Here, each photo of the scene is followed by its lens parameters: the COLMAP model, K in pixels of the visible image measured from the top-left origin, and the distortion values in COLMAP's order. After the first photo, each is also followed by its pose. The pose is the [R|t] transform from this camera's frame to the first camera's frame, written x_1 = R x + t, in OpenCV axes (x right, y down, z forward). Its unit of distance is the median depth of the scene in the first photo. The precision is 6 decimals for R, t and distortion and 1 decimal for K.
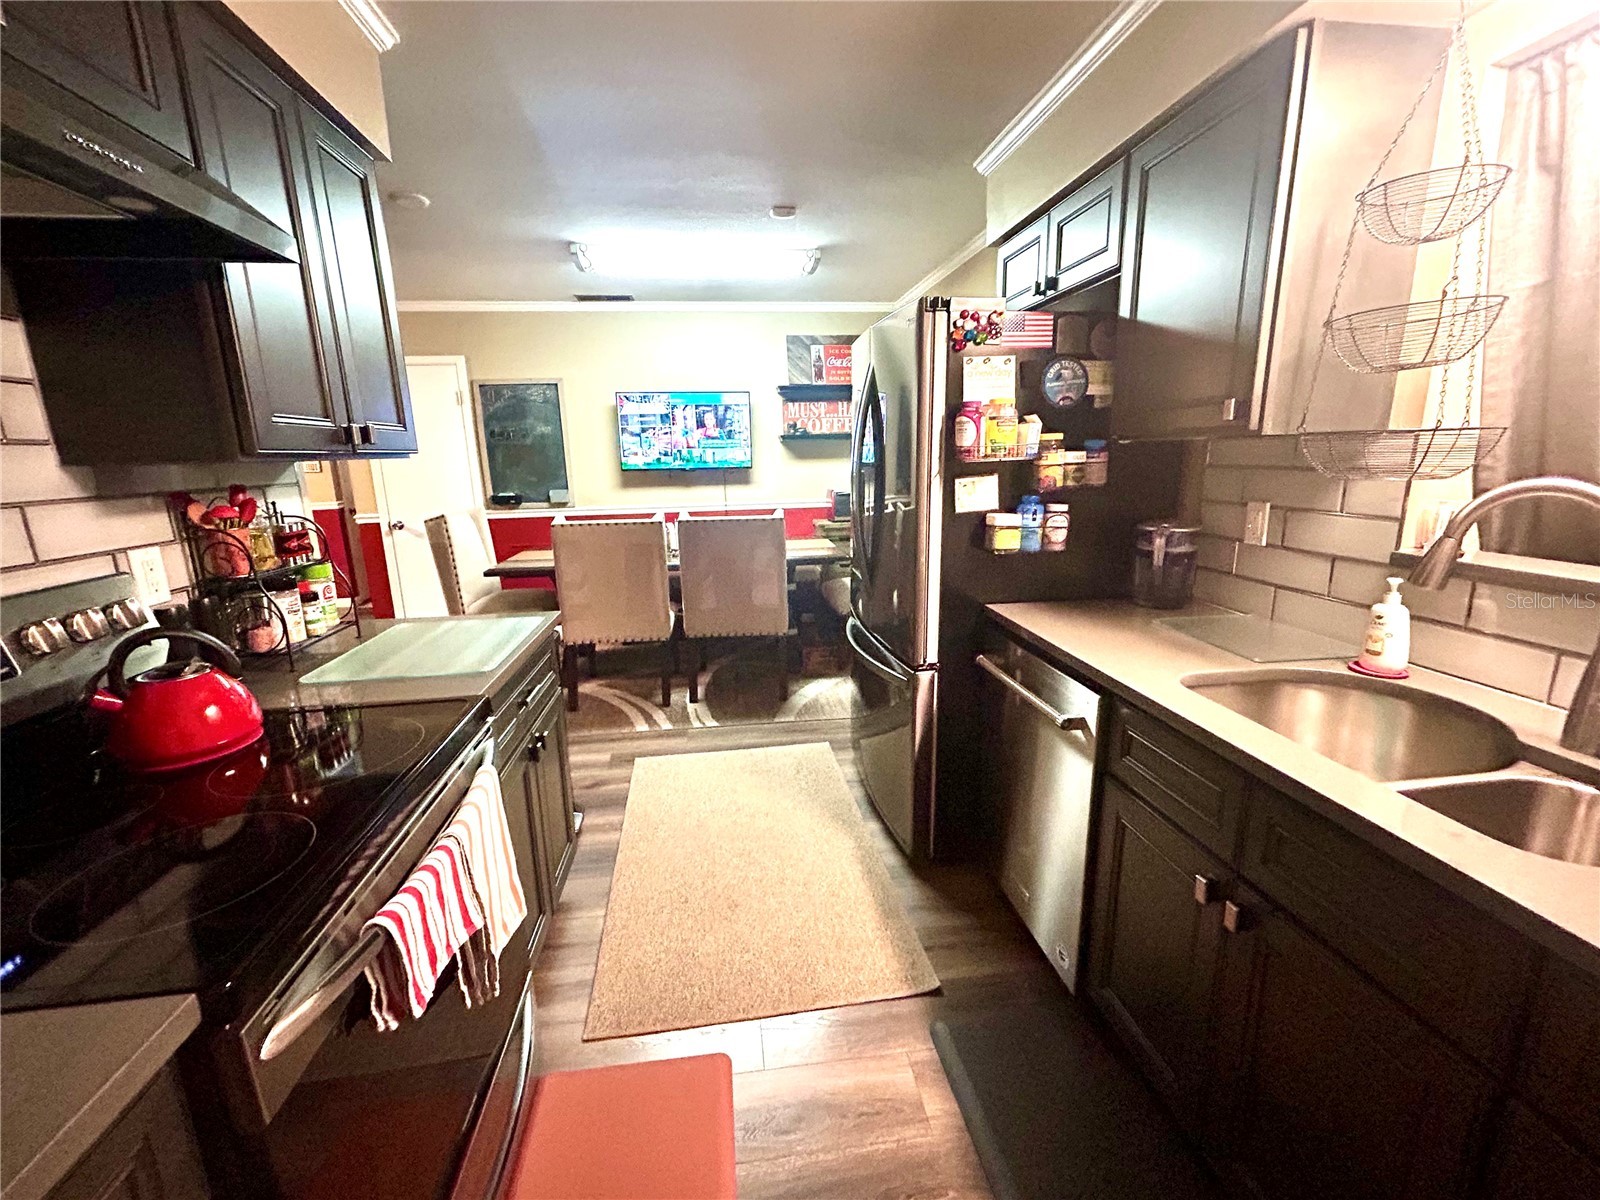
lens RADIAL K [[650.2, 0, 797.0], [0, 650.2, 604.5], [0, 0, 1]] dist [-0.001109, 0.000876]
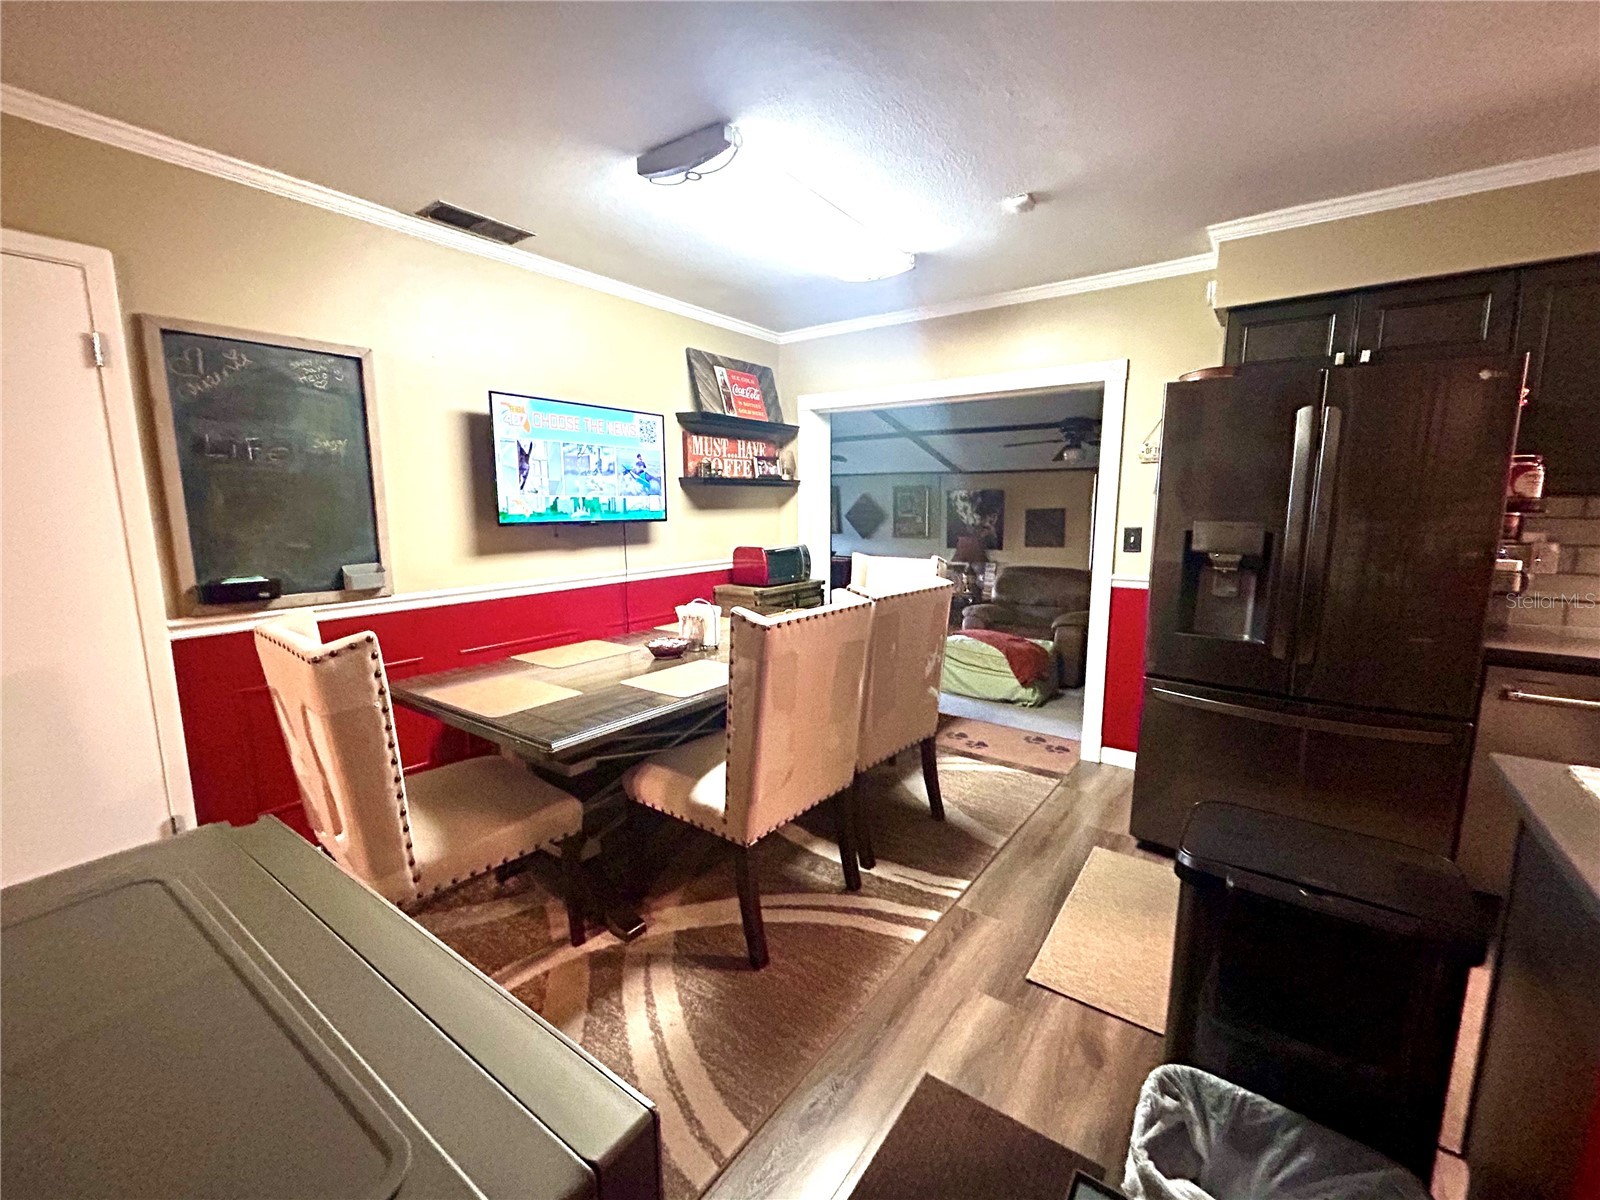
lens RADIAL K [[650.2, 0, 774.9], [0, 650.2, 603.2], [0, 0, 1]] dist [-0.001109, 0.000876]
pose [[0.698844, -0.093696, 0.709111, -0.522044], [0.150006, 0.988535, -0.017217, -0.092786], [-0.699368, 0.118403, 0.704886, 0.437339]]
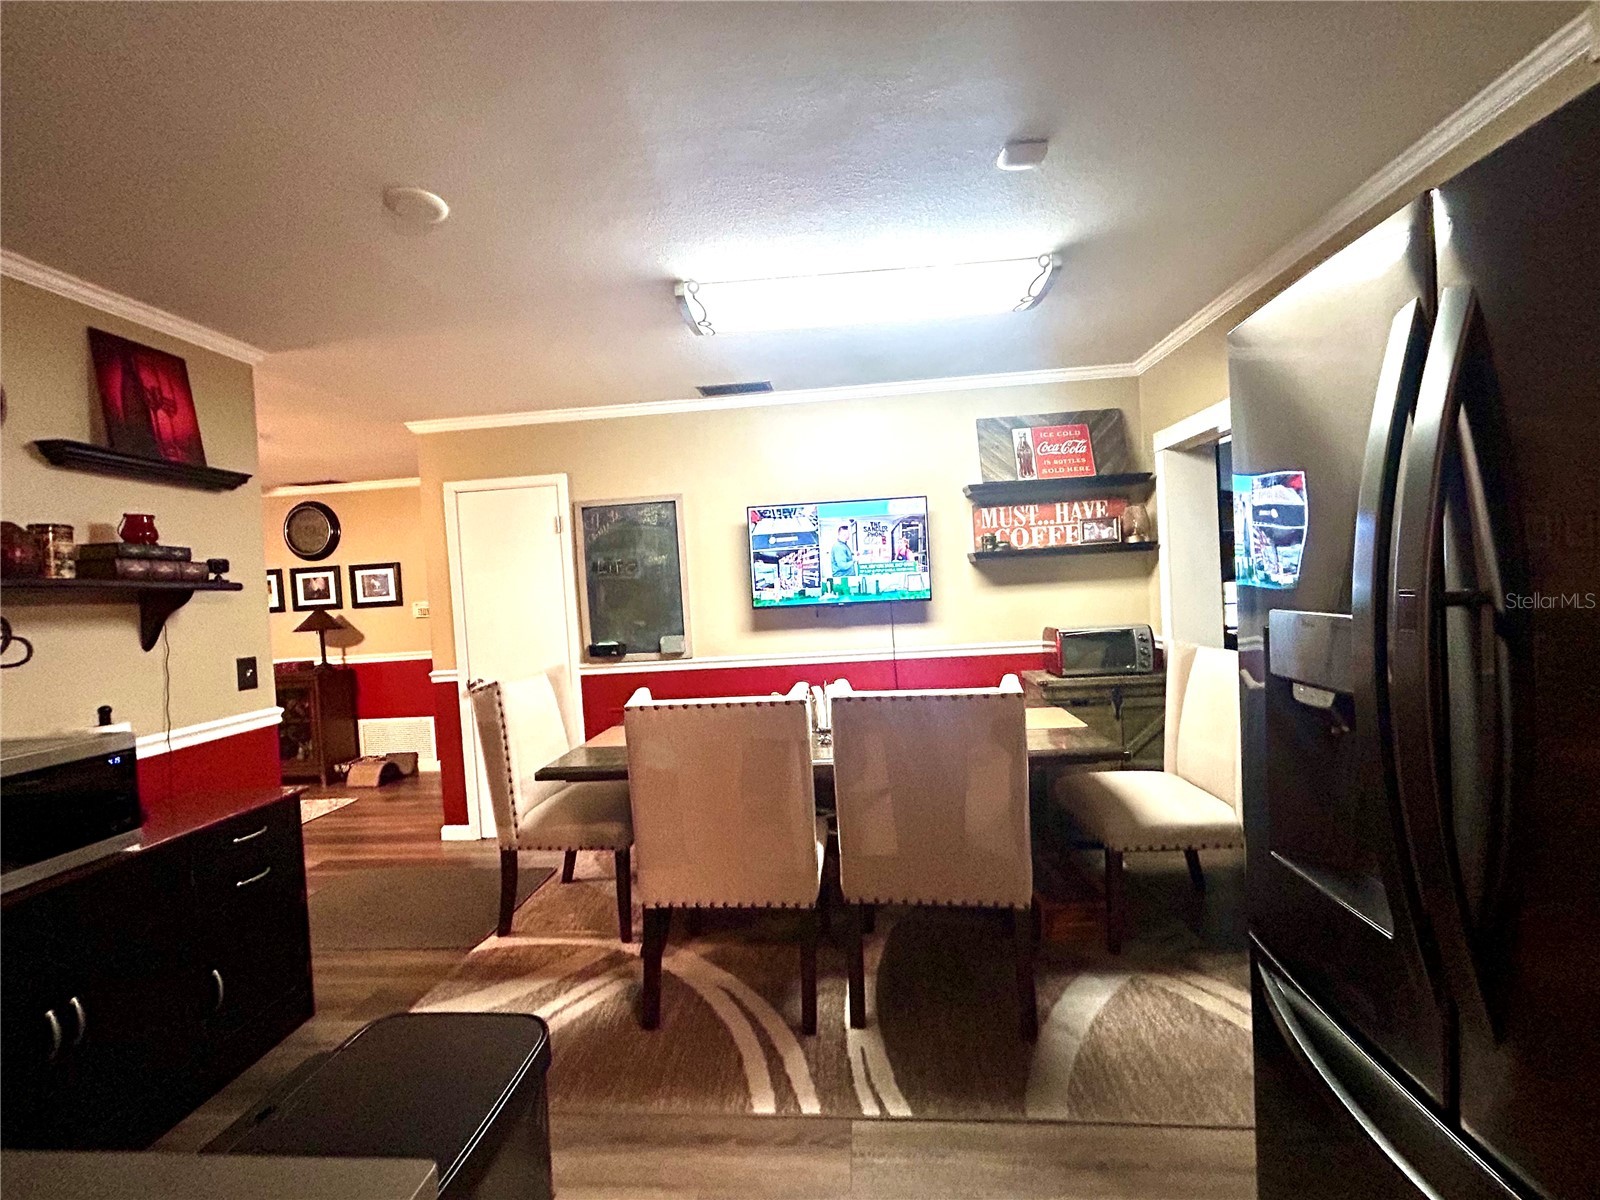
lens RADIAL K [[650.2, 0, 815.2], [0, 650.2, 608.5], [0, 0, 1]] dist [-0.001109, 0.000876]
pose [[0.981682, -0.027478, -0.188537, -0.063388], [-0.007613, 0.983098, -0.182922, -0.073740], [0.190377, 0.181007, 0.964880, 0.309421]]
